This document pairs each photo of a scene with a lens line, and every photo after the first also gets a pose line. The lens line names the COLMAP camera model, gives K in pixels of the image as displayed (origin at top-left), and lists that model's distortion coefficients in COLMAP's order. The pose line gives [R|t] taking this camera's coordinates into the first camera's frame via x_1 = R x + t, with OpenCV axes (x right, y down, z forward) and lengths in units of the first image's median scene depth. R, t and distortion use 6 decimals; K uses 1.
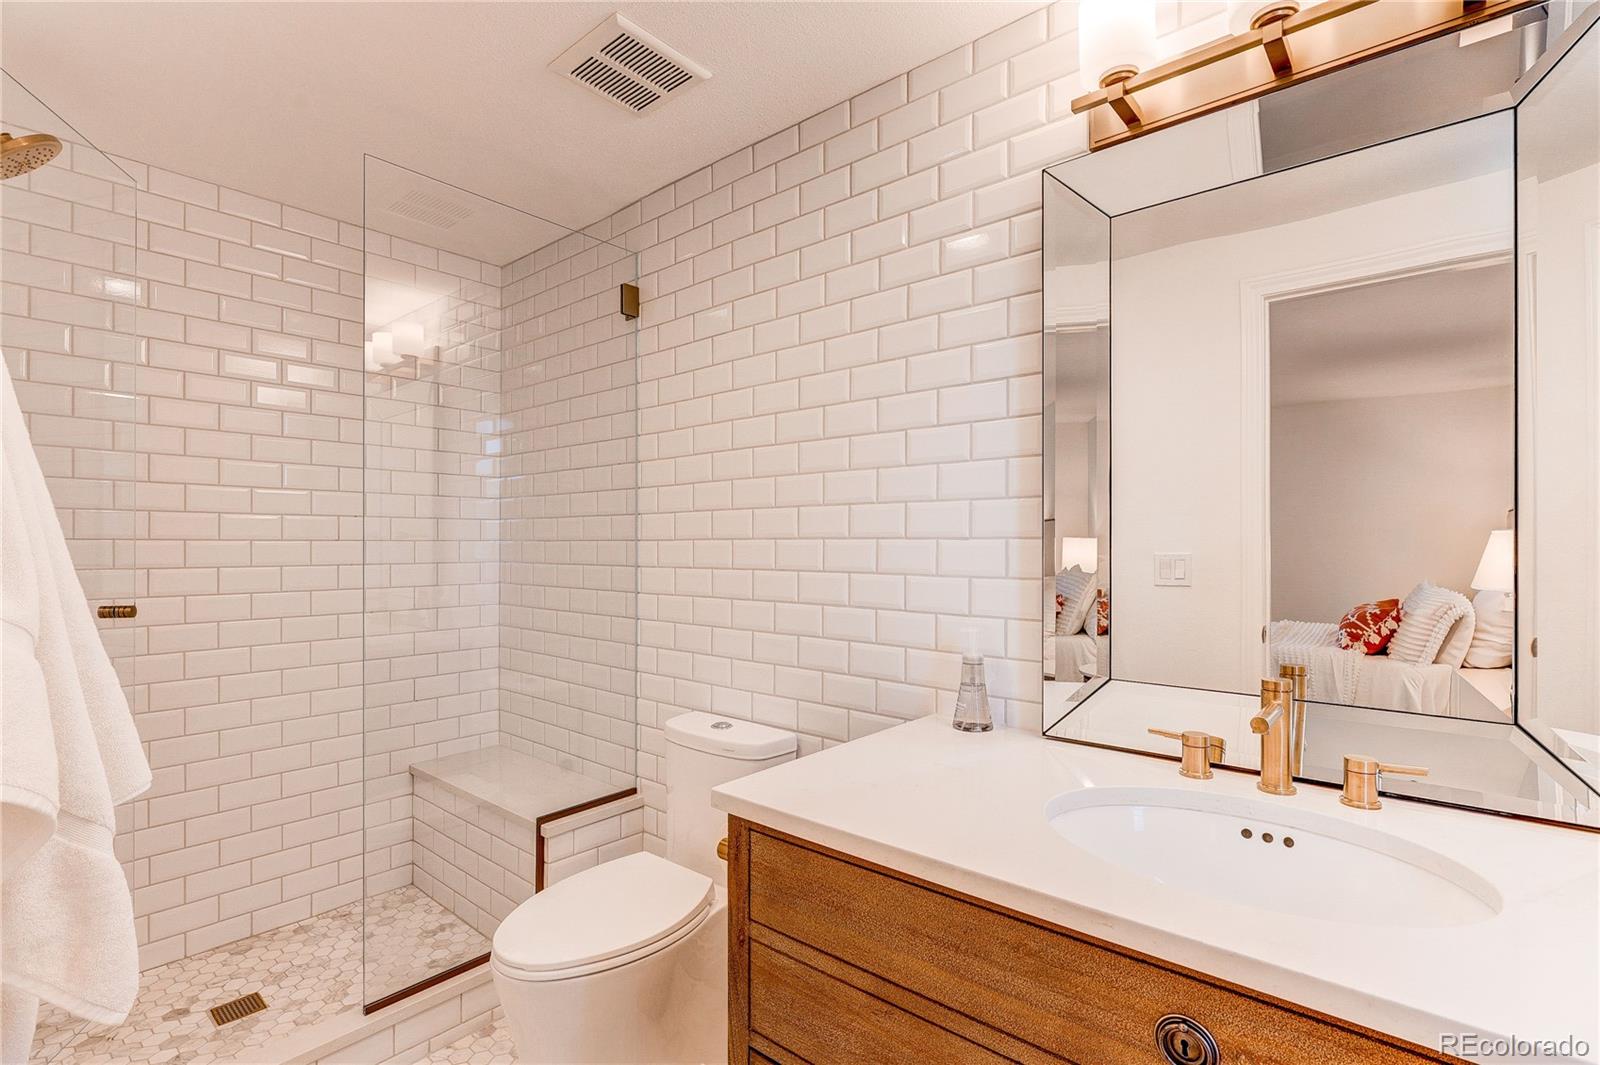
lens RADIAL K [[754.4, 0, 803.5], [0, 754.4, 540.4], [0, 0, 1]] dist [-0.004626, -0.001567]
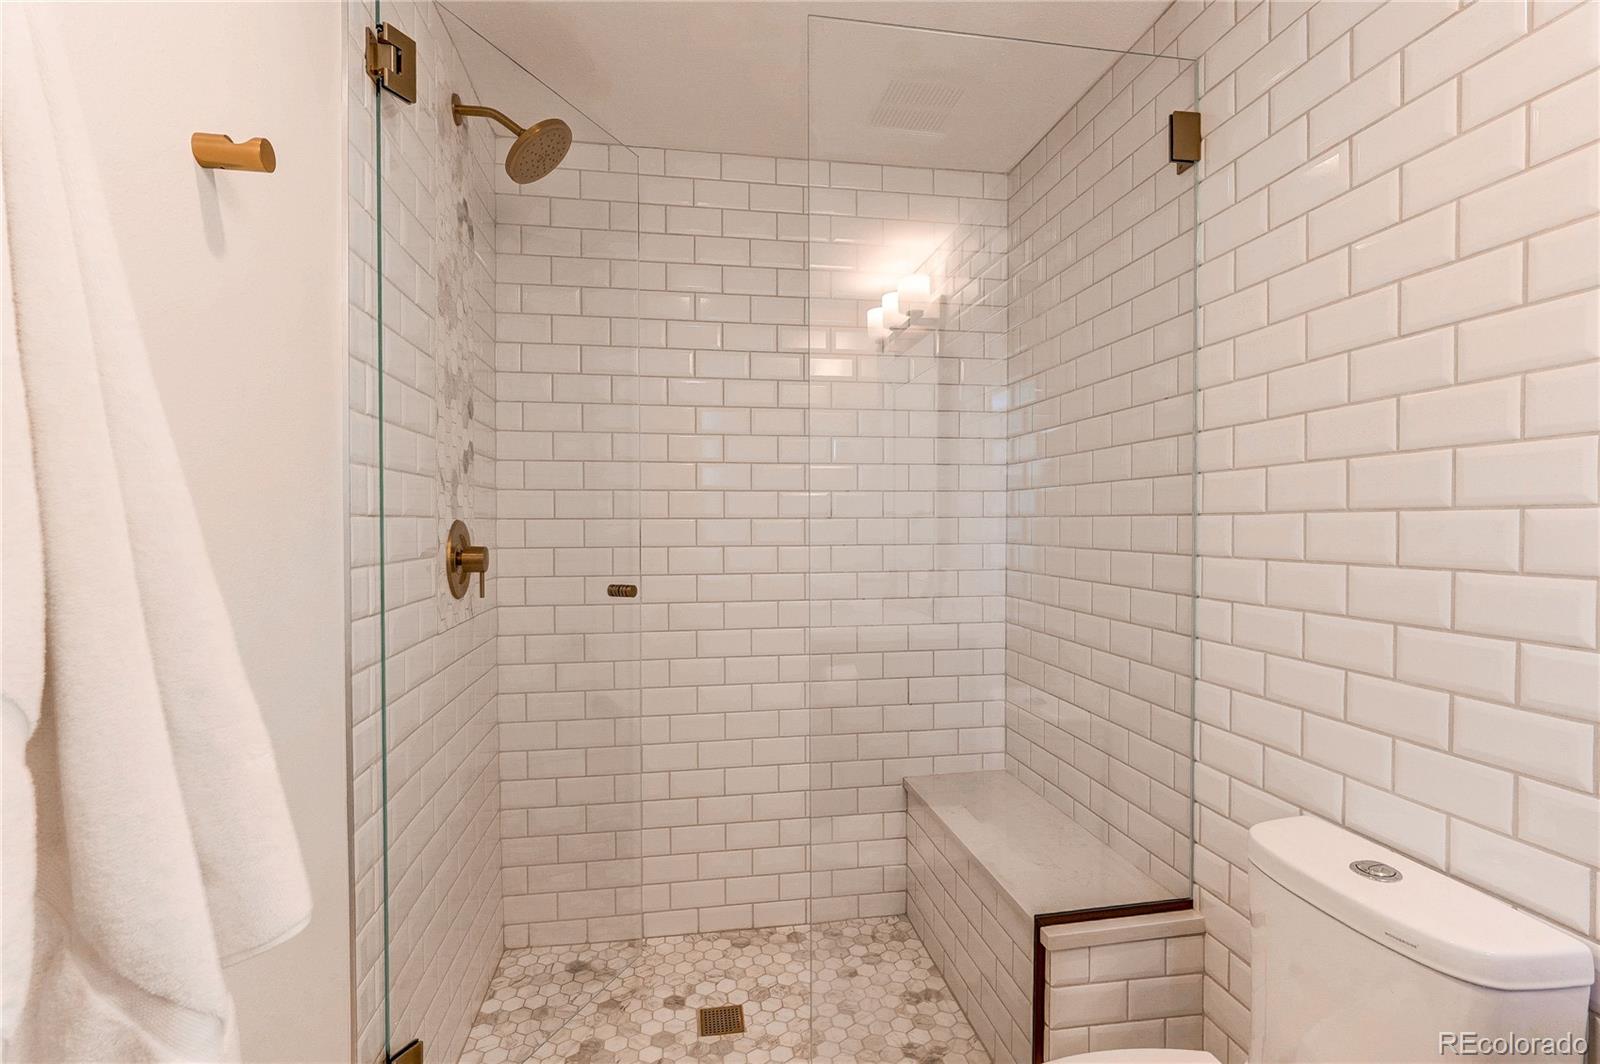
lens RADIAL K [[754.4, 0, 800.9], [0, 754.4, 537.6], [0, 0, 1]] dist [-0.004626, -0.001567]
pose [[0.769160, 0.009381, -0.638987, -0.071705], [0.007329, 0.999697, 0.023500, 0.002120], [0.639014, -0.022758, 0.768858, 0.301606]]
